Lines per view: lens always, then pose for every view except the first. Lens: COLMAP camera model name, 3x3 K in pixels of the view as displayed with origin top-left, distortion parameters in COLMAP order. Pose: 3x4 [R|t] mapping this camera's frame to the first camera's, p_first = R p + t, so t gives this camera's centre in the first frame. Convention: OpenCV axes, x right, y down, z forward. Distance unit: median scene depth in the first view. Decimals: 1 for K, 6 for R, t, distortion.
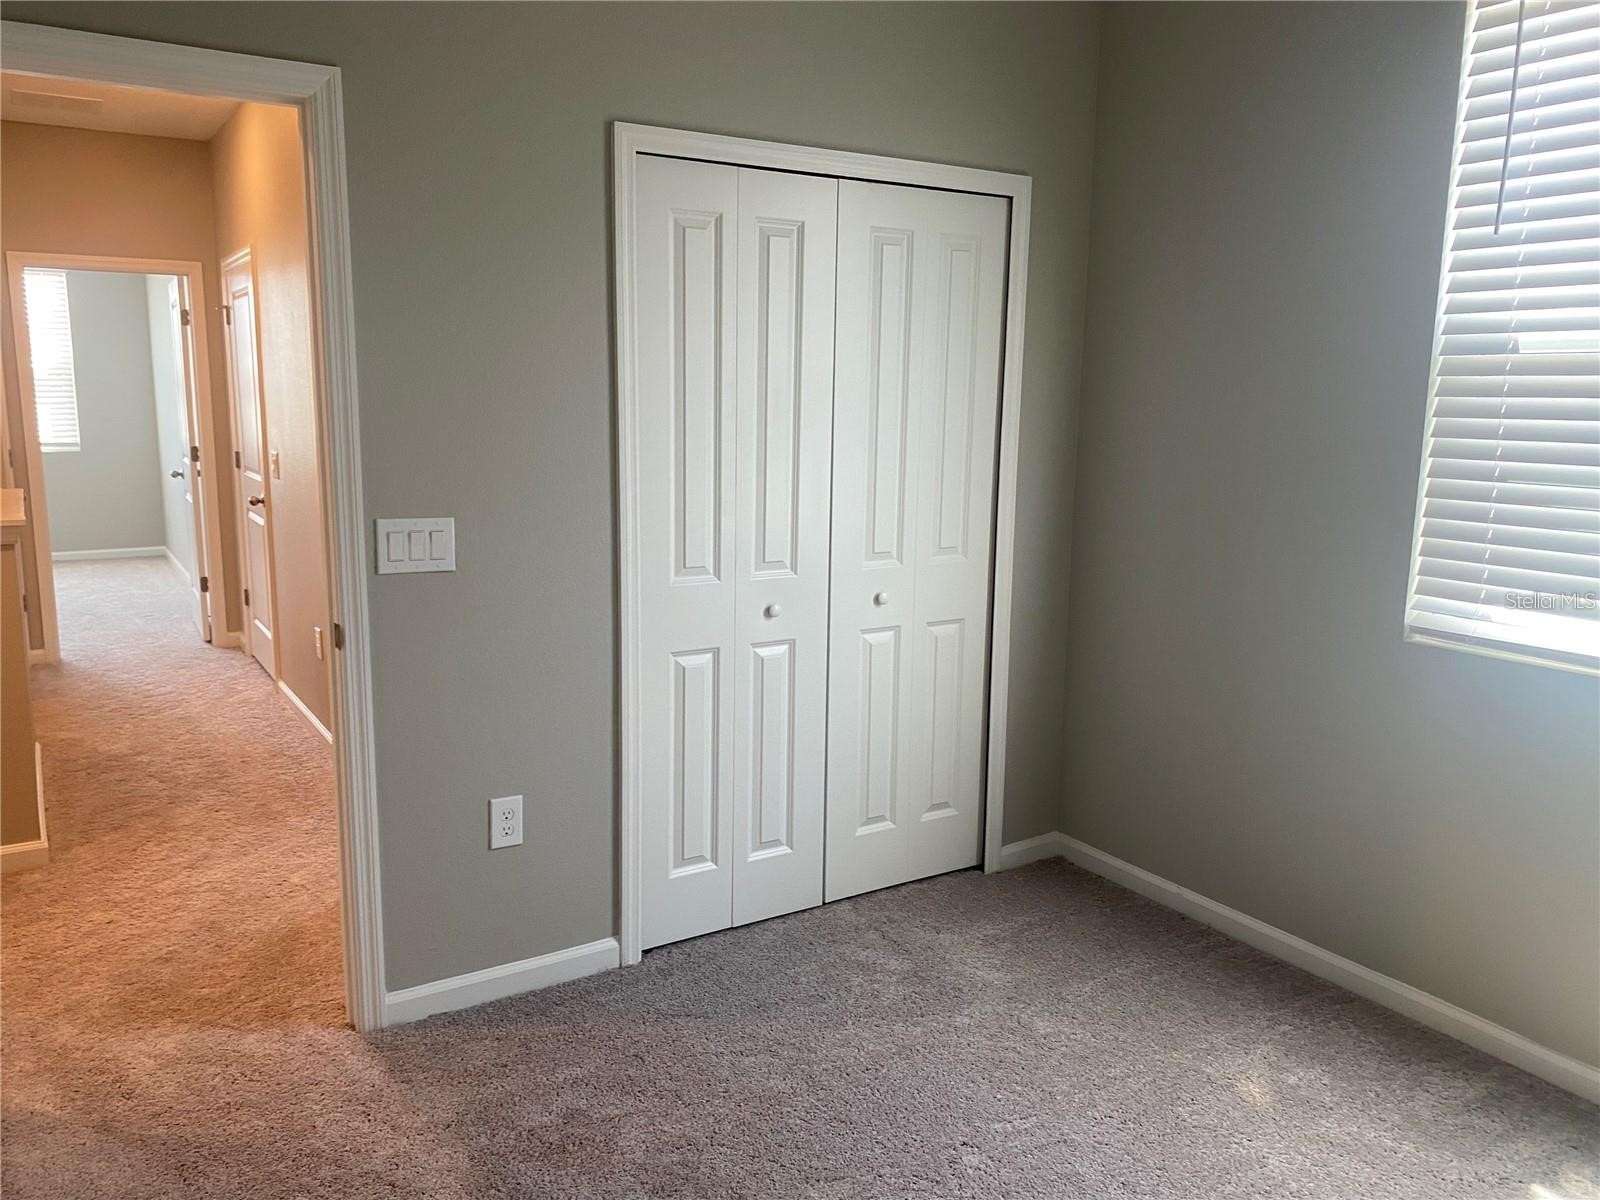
lens RADIAL K [[1219.4, 0, 757.2], [0, 1219.4, 620.7], [0, 0, 1]] dist [0.039337, -0.043139]
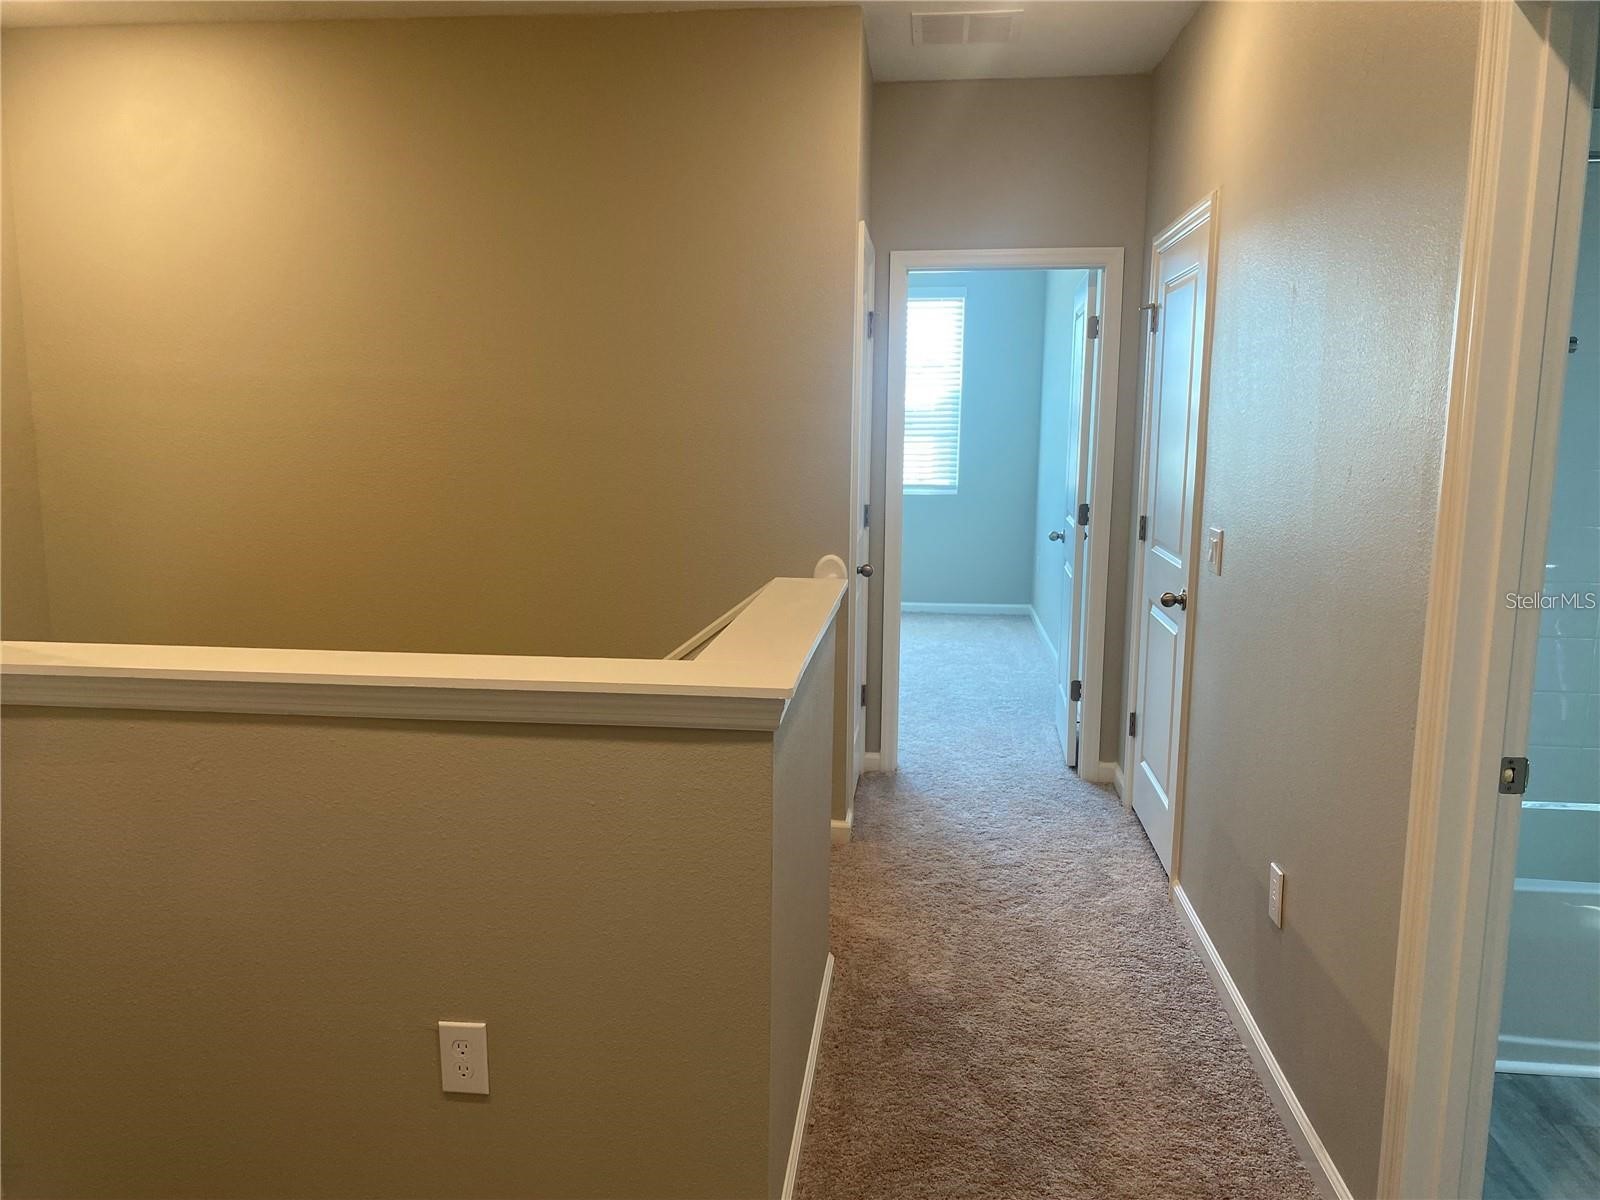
lens RADIAL K [[1219.4, 0, 798.4], [0, 1219.4, 600.8], [0, 0, 1]] dist [0.039337, -0.043139]
pose [[0.802182, 0.082606, -0.591338, -0.170396], [-0.107428, 0.994189, -0.006850, -0.065289], [0.587336, 0.069021, 0.806395, 0.338184]]
